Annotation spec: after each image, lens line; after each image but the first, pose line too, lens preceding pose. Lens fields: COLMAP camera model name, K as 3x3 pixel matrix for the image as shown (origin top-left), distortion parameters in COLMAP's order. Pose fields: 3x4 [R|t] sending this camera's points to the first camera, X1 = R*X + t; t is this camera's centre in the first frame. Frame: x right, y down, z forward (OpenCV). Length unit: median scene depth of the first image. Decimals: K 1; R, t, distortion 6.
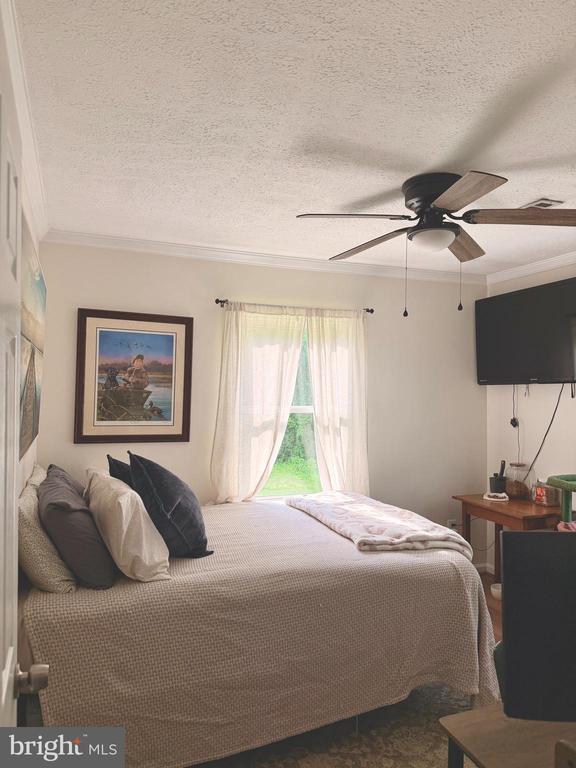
lens RADIAL K [[538.8, 0, 292.2], [0, 538.8, 387.6], [0, 0, 1]] dist [0.029983, -0.045142]
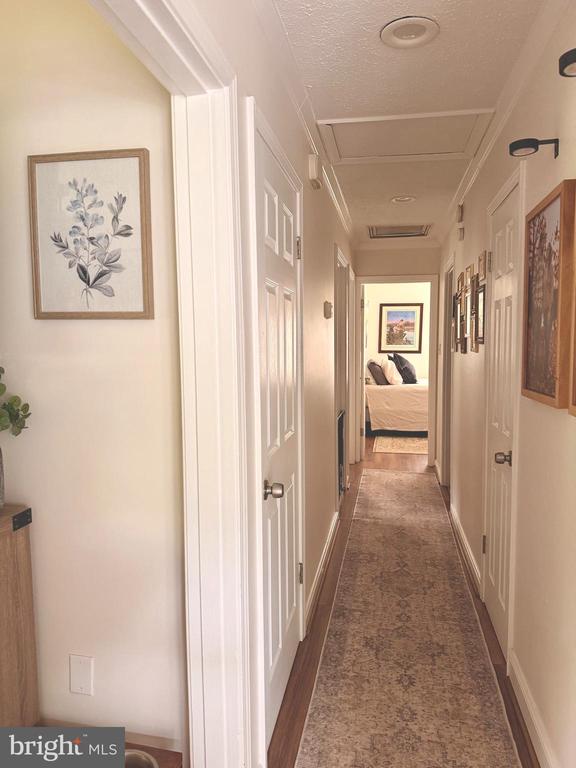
lens RADIAL K [[538.8, 0, 289.1], [0, 538.8, 384.2], [0, 0, 1]] dist [0.029983, -0.045142]
pose [[0.844138, 0.028397, -0.535373, 0.667831], [0.023054, 0.995750, 0.089166, 0.004774], [0.535630, -0.087611, 0.839896, -1.514952]]
